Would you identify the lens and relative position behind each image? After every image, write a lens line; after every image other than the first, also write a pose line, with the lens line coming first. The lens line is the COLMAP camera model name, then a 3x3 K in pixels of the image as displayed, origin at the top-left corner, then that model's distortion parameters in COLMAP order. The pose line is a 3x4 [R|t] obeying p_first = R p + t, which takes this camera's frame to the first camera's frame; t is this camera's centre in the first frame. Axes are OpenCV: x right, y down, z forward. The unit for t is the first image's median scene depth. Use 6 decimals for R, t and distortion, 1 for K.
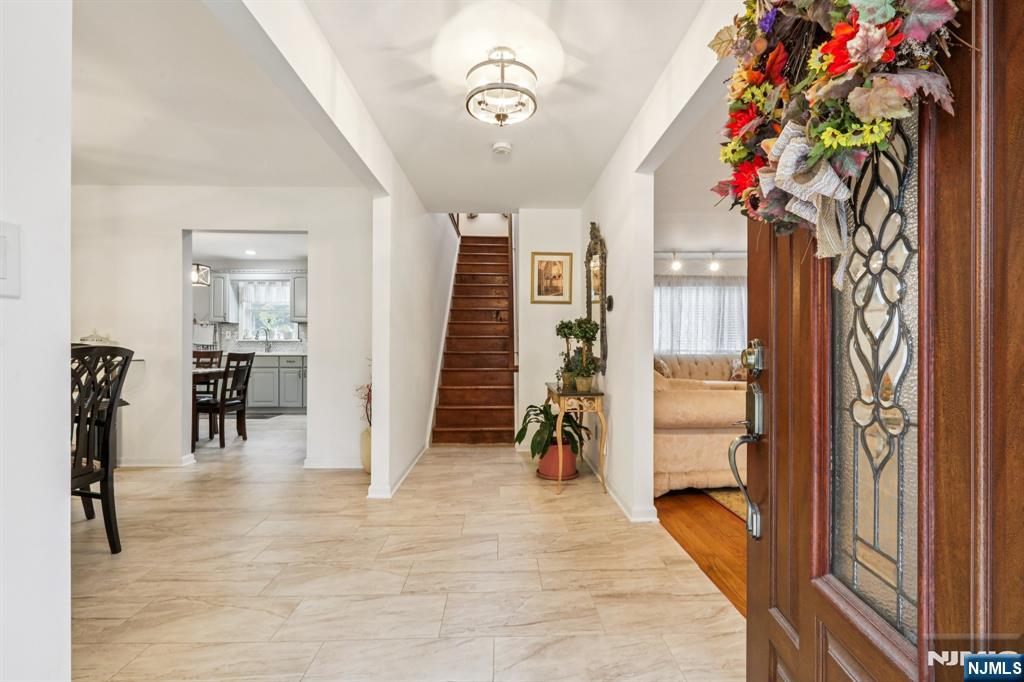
lens RADIAL K [[451.7, 0, 512.5], [0, 451.7, 345.8], [0, 0, 1]] dist [-0.000634, 0.000132]
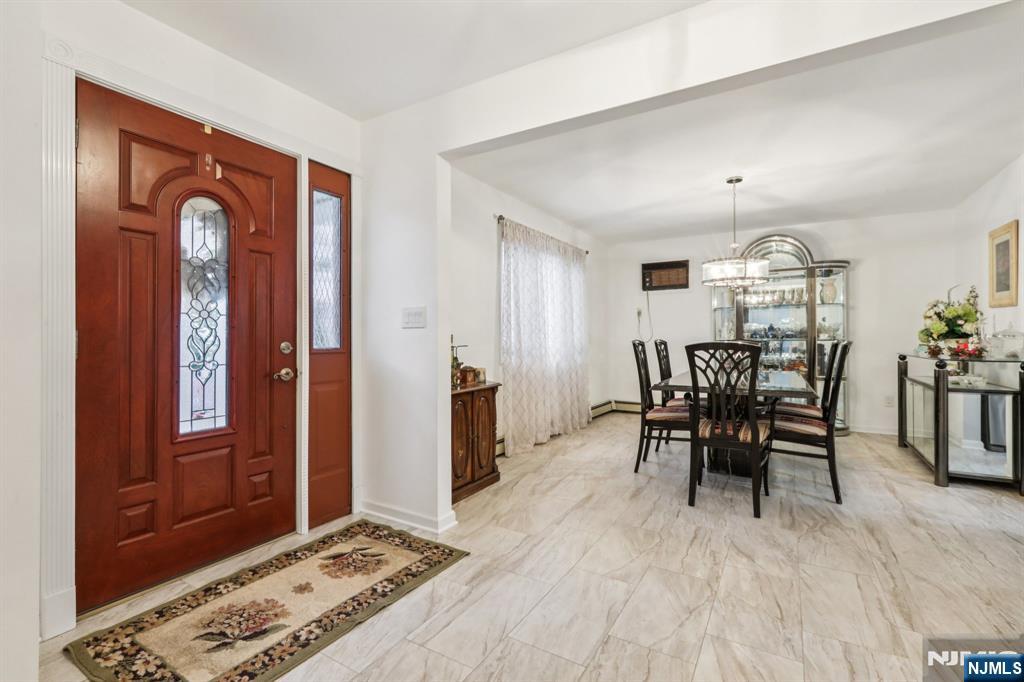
lens RADIAL K [[458.8, 0, 513.6], [0, 458.8, 339.1], [0, 0, 1]] dist [0.002867, 0.000980]
pose [[-0.524678, -0.004505, -0.851289, 0.160562], [-0.001413, 0.999989, -0.004421, -0.001140], [0.851300, -0.001116, -0.524678, 0.358710]]
